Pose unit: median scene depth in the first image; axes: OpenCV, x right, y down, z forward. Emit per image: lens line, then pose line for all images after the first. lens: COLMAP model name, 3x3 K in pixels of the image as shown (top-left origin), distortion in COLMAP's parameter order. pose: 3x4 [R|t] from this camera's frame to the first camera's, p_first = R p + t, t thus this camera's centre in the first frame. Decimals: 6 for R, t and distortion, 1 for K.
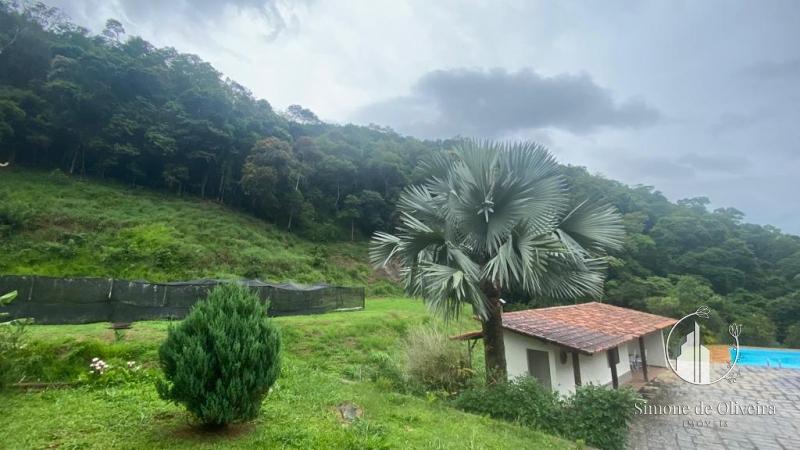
lens RADIAL K [[320.6, 0, 396.2], [0, 320.6, 223.5], [0, 0, 1]] dist [0.000079, -0.000085]
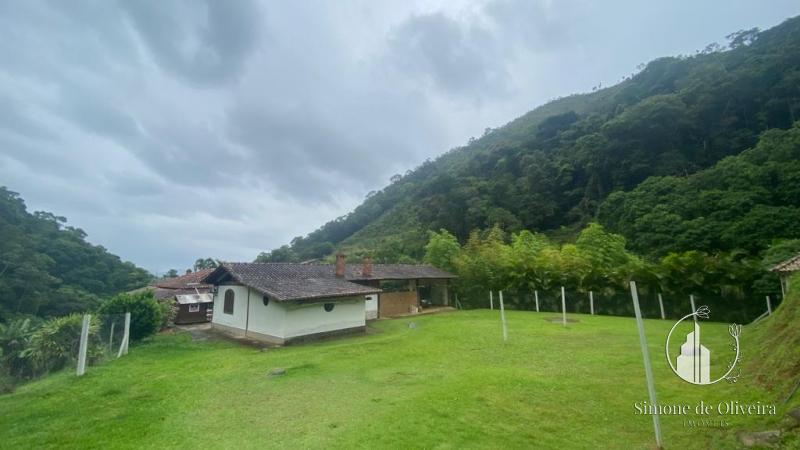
lens RADIAL K [[320.6, 0, 396.2], [0, 320.6, 223.5], [0, 0, 1]] dist [0.000079, -0.000085]
pose [[-0.110505, 0.167553, 0.979650, -0.902103], [-0.176637, 0.966684, -0.185261, -0.126478], [-0.978053, -0.193515, -0.077227, -0.373557]]
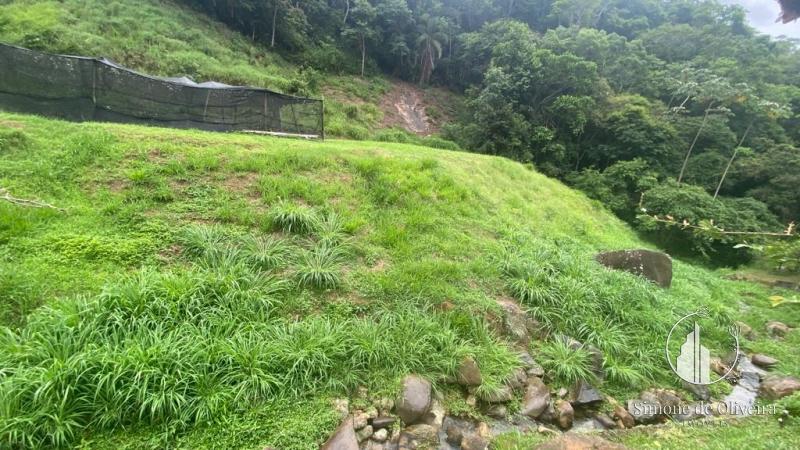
lens RADIAL K [[320.6, 0, 396.2], [0, 320.6, 223.5], [0, 0, 1]] dist [0.000079, -0.000085]
pose [[0.990085, 0.092728, -0.105514, 0.056925], [-0.045497, 0.922351, 0.383665, 0.096608], [0.132897, -0.375061, 0.917424, 0.236144]]
